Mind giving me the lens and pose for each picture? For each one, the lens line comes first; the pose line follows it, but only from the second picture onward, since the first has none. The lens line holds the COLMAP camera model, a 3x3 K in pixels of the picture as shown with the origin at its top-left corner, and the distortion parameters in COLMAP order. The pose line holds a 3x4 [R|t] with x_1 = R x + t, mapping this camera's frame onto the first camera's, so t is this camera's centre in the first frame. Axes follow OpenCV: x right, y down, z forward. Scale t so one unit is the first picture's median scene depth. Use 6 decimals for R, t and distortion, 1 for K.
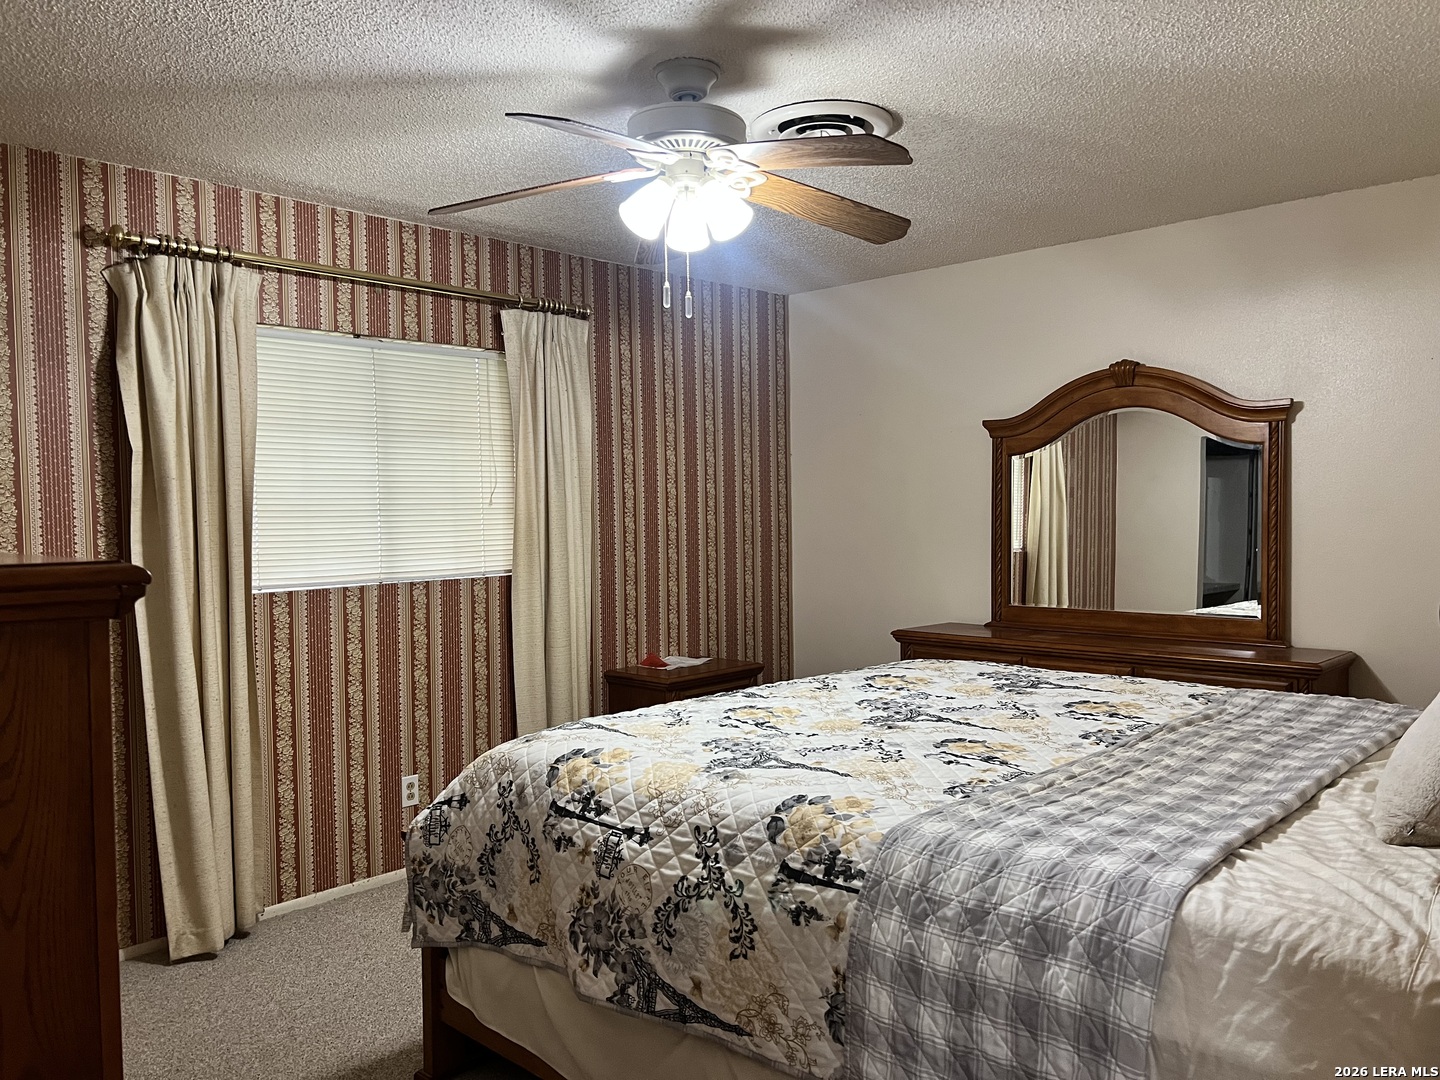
lens RADIAL K [[1092.2, 0, 714.4], [0, 1092.2, 537.5], [0, 0, 1]] dist [0.061835, -0.067416]
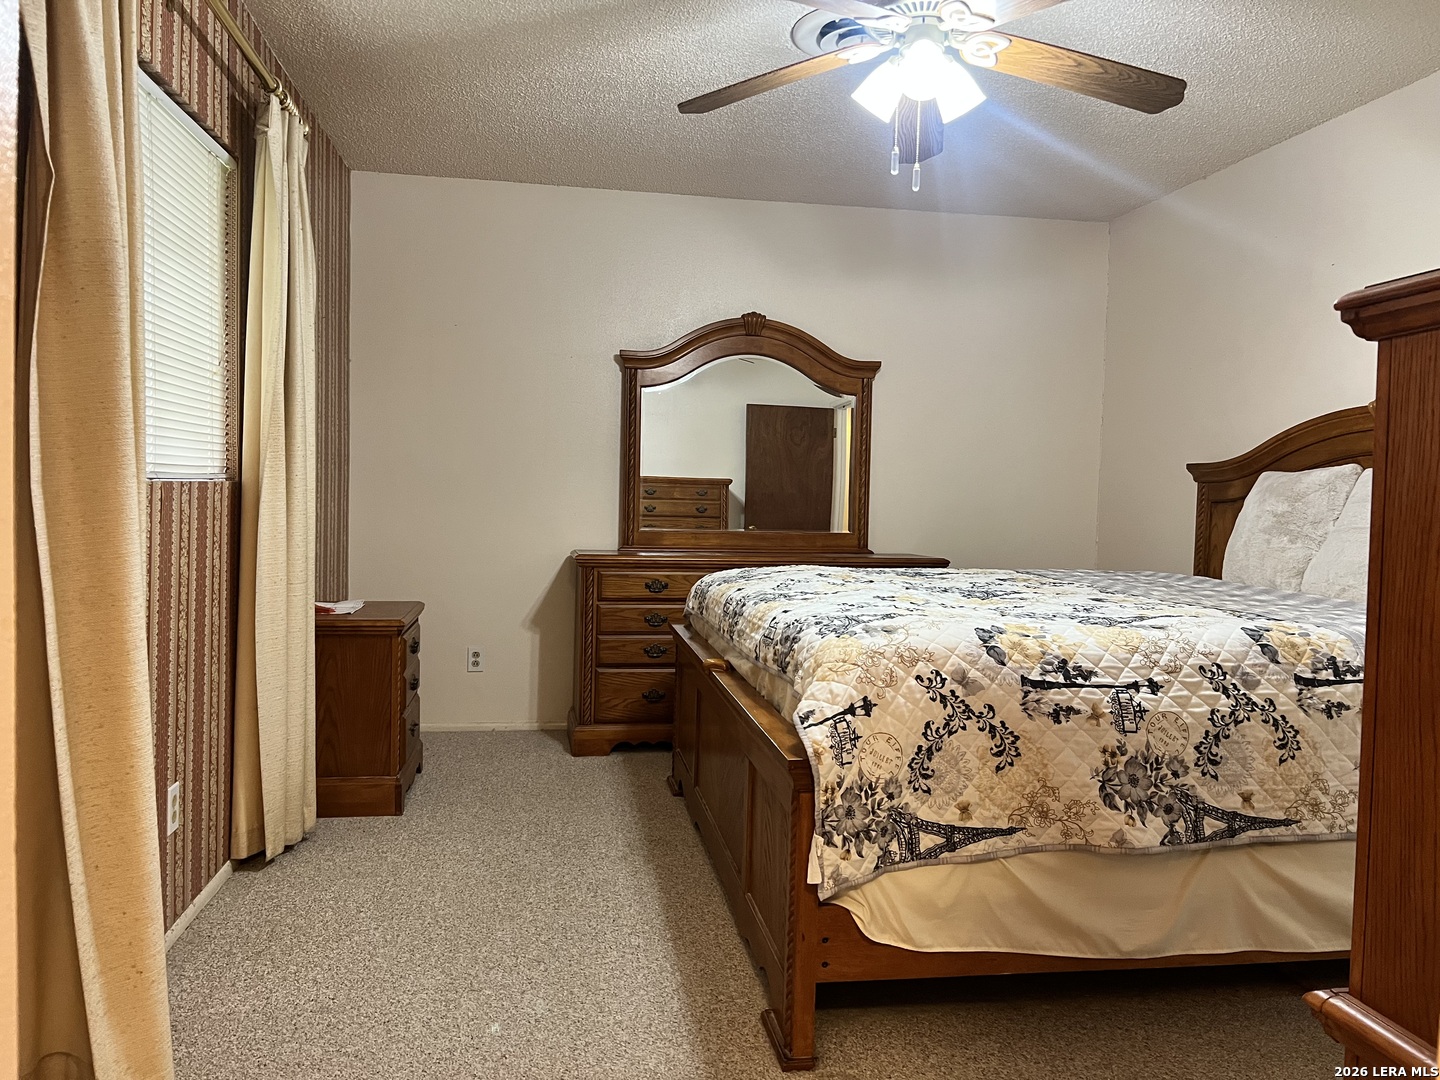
lens RADIAL K [[1092.2, 0, 720.7], [0, 1092.2, 537.0], [0, 0, 1]] dist [0.061835, -0.067416]
pose [[0.600370, -0.006478, 0.799696, -1.101198], [-0.005943, 0.999903, 0.012562, 0.114457], [-0.799701, -0.012294, 0.600273, 0.670881]]
